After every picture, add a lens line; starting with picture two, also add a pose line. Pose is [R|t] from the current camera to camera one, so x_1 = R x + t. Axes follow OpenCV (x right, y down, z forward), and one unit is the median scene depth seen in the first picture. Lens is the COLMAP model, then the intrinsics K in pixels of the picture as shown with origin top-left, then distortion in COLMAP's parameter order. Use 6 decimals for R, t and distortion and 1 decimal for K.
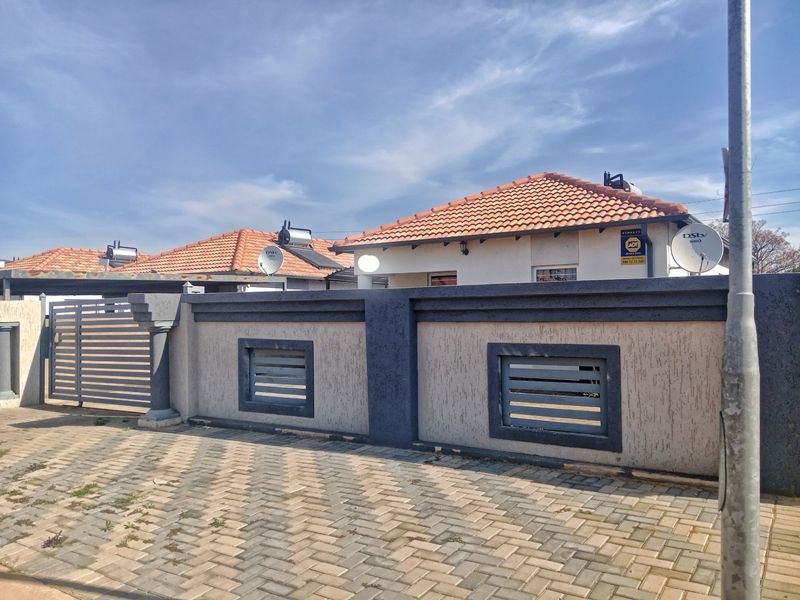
lens RADIAL K [[631.4, 0, 402.1], [0, 631.4, 297.8], [0, 0, 1]] dist [0.051240, -0.075751]
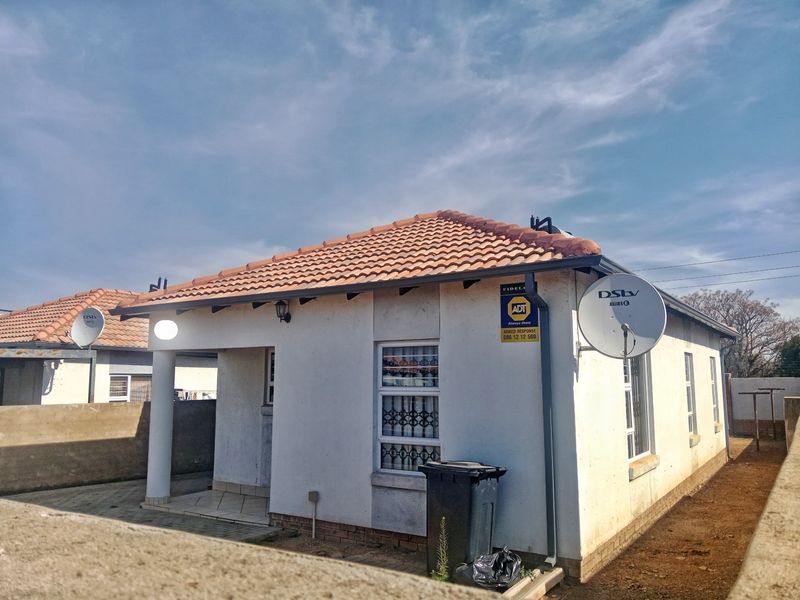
lens RADIAL K [[622.2, 0, 431.2], [0, 622.2, 297.2], [0, 0, 1]] dist [0.054355, -0.002142]
pose [[0.999390, 0.011848, 0.032841, 0.240798], [-0.008285, 0.994273, -0.106552, -0.028736], [-0.033916, 0.106214, 0.993765, 0.386448]]
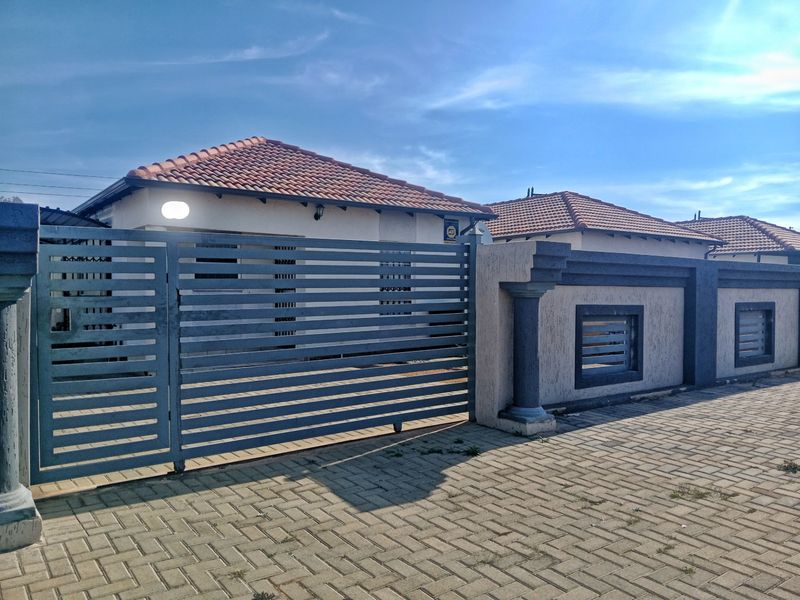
lens RADIAL K [[631.4, 0, 402.1], [0, 631.4, 297.8], [0, 0, 1]] dist [0.051240, -0.075751]
pose [[0.342101, 0.005975, 0.939644, -0.748501], [-0.029049, 0.999569, 0.004220, 0.038176], [-0.939214, -0.028739, 0.342127, 0.612978]]
